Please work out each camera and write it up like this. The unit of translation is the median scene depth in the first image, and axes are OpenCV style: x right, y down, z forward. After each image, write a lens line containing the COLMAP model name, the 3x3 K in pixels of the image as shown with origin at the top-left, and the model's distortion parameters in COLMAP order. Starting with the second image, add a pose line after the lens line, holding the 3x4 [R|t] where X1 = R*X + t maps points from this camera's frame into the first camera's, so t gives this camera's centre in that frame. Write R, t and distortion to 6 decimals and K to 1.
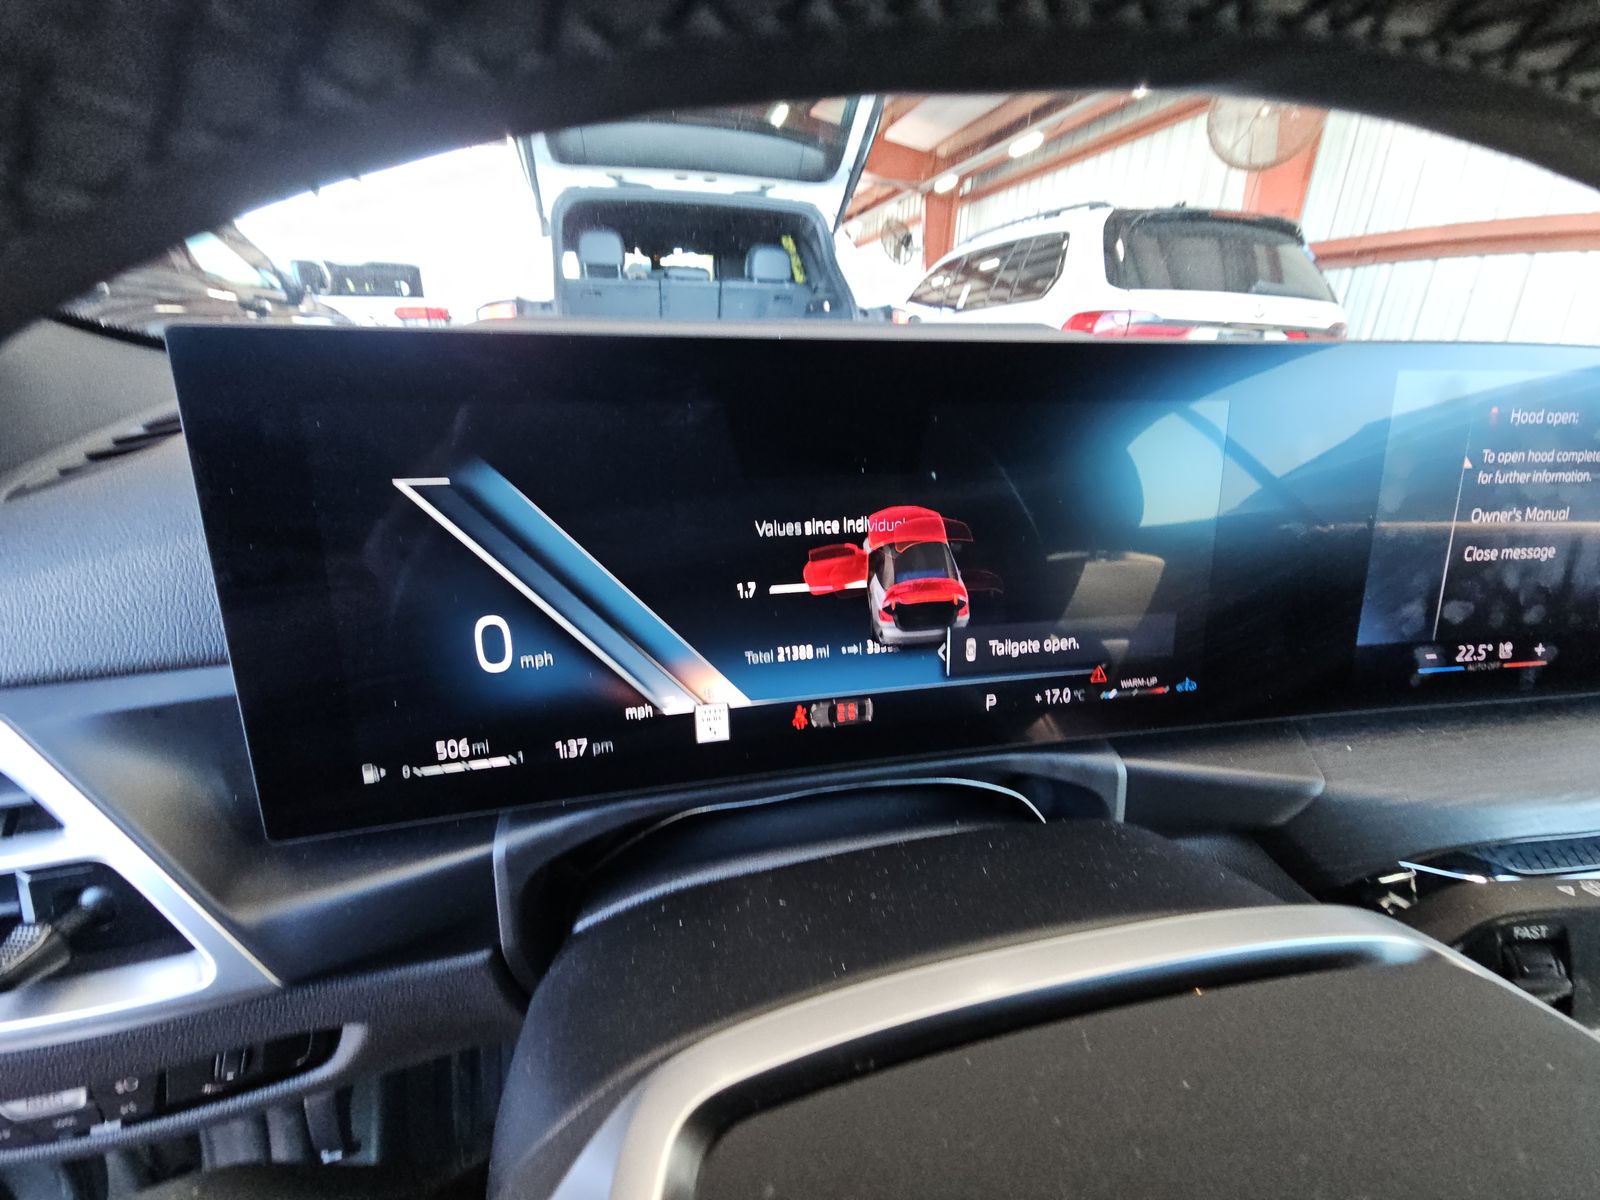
lens RADIAL K [[653.2, 0, 795.5], [0, 653.2, 611.2], [0, 0, 1]] dist [-0.000992, 0.000066]
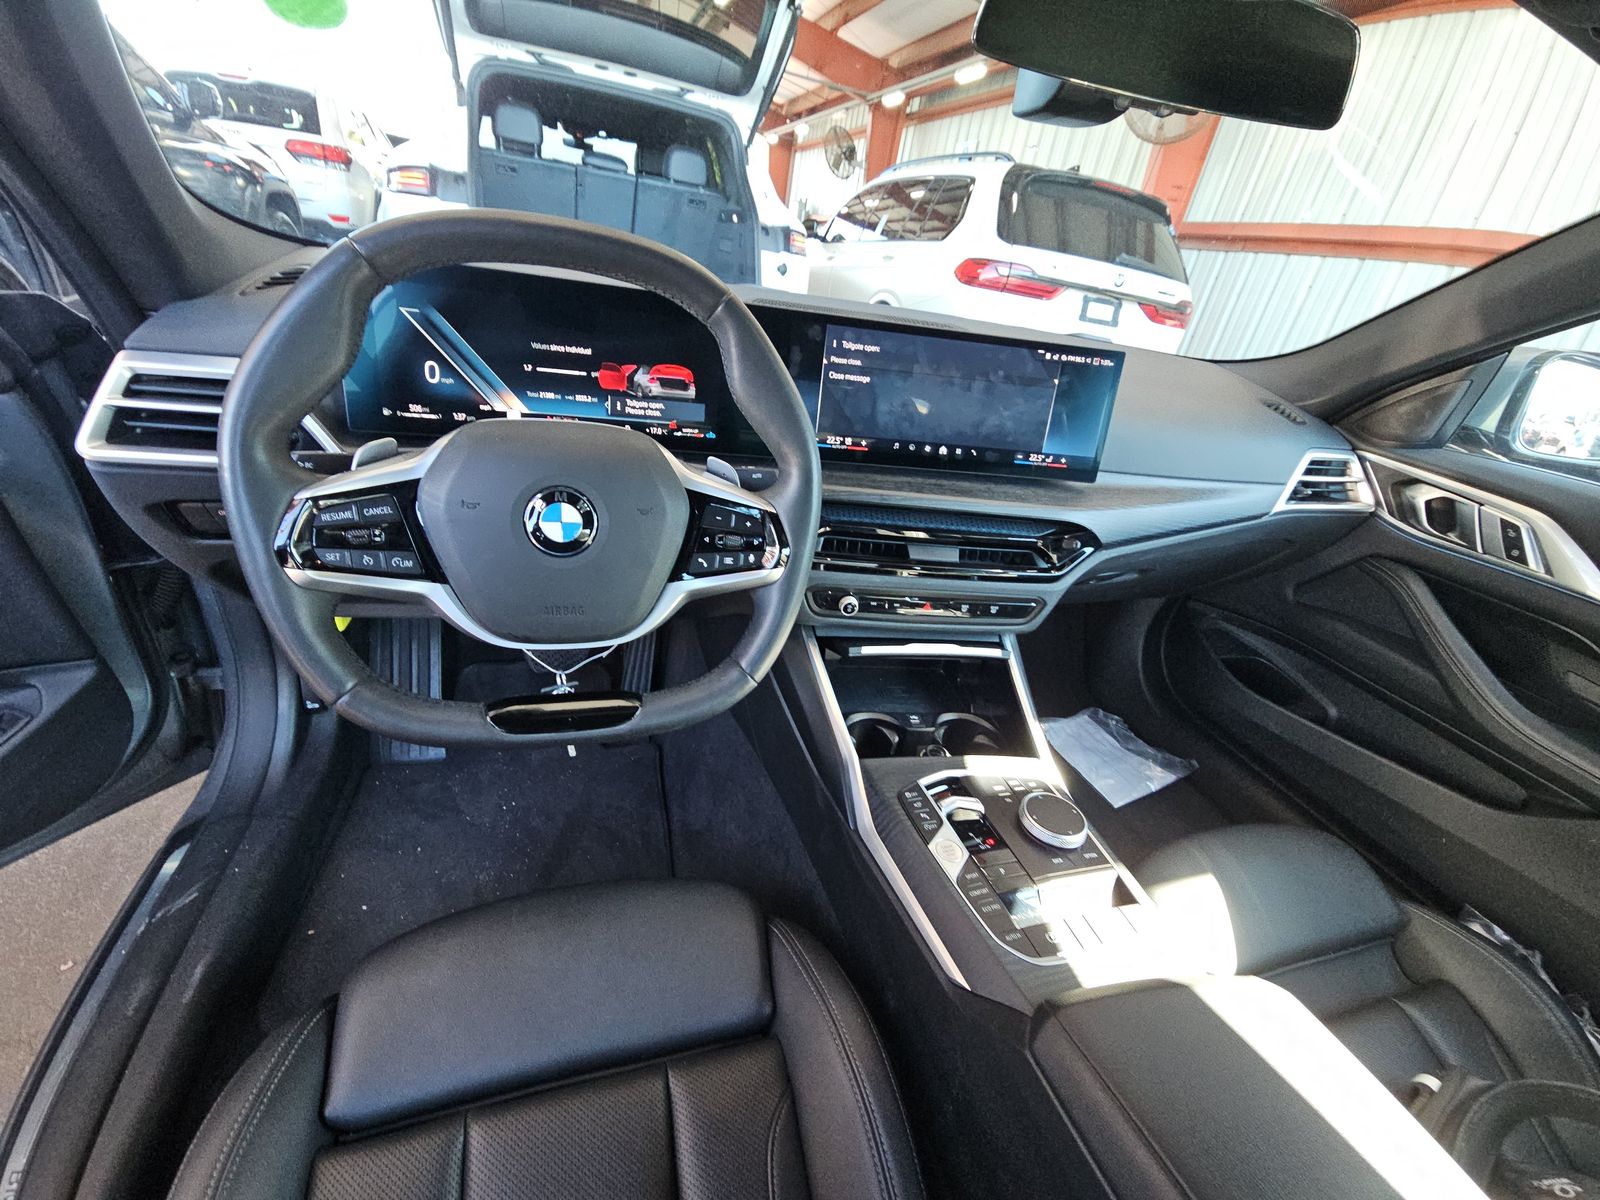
lens RADIAL K [[653.7, 0, 793.8], [0, 653.7, 605.3], [0, 0, 1]] dist [0.003294, -0.005283]
pose [[0.988347, 0.079684, 0.129695, 0.049519], [-0.093539, 0.990117, 0.104495, 0.037141], [-0.120086, -0.115409, 0.986032, -0.129736]]
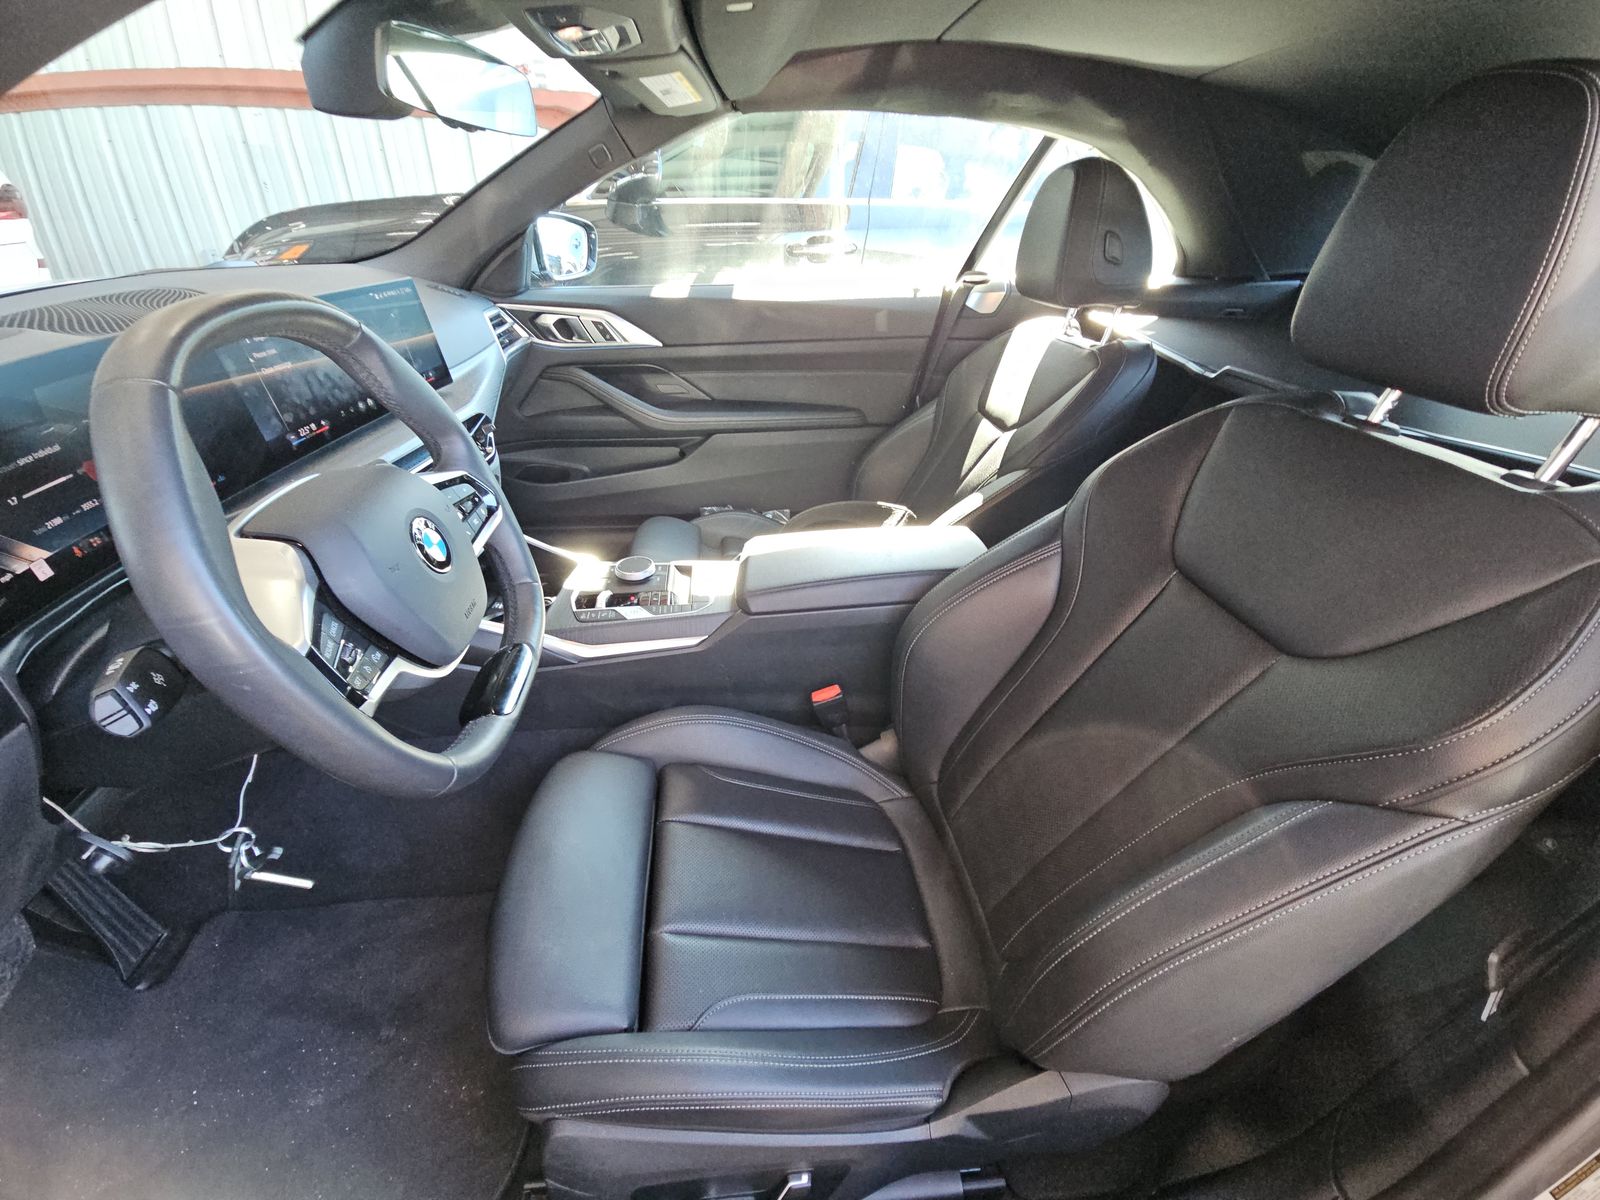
lens RADIAL K [[653.7, 0, 793.8], [0, 653.7, 605.3], [0, 0, 1]] dist [0.003294, -0.005283]
pose [[0.099988, -0.514088, 0.851889, -0.109491], [0.336487, 0.823206, 0.457284, 0.008307], [-0.936365, 0.240927, 0.255295, -0.107866]]
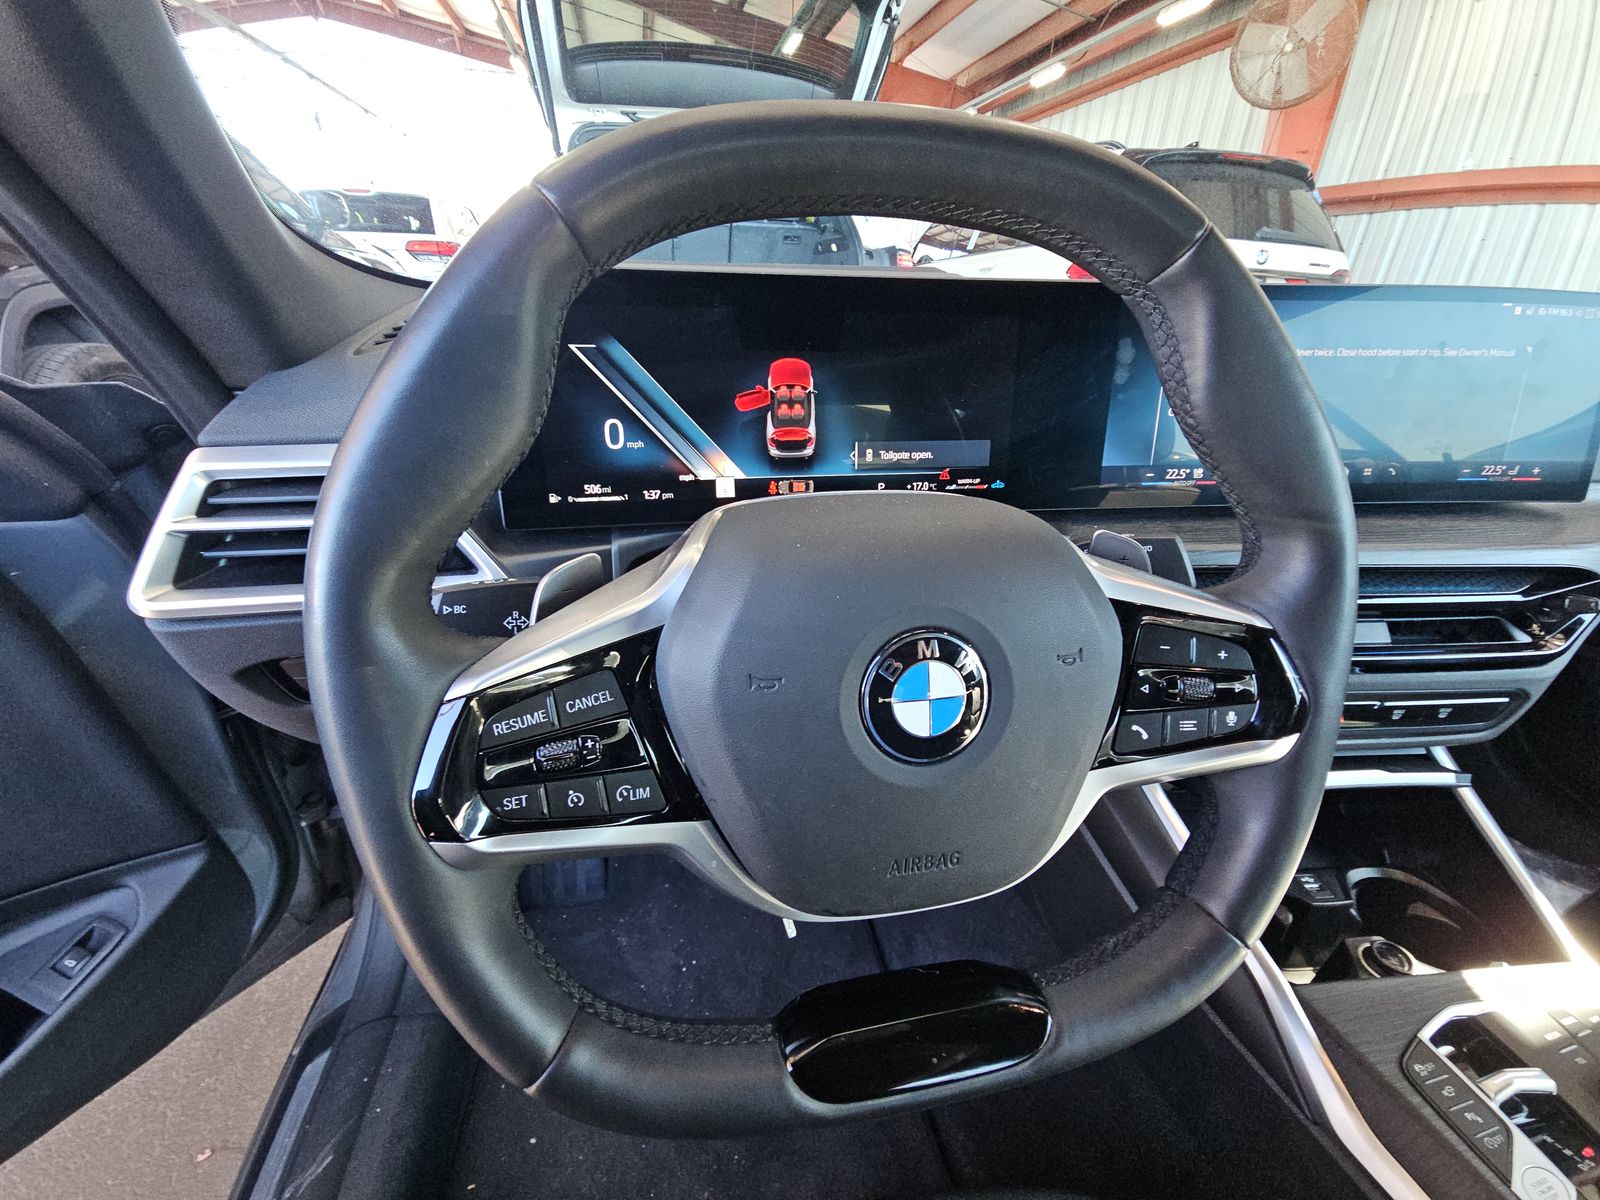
lens RADIAL K [[653.7, 0, 793.8], [0, 653.7, 605.3], [0, 0, 1]] dist [0.003294, -0.005283]
pose [[0.999759, 0.018382, -0.011981, 0.006453], [-0.017545, 0.997626, 0.066591, 0.025247], [0.013176, -0.066365, 0.997708, -0.058740]]
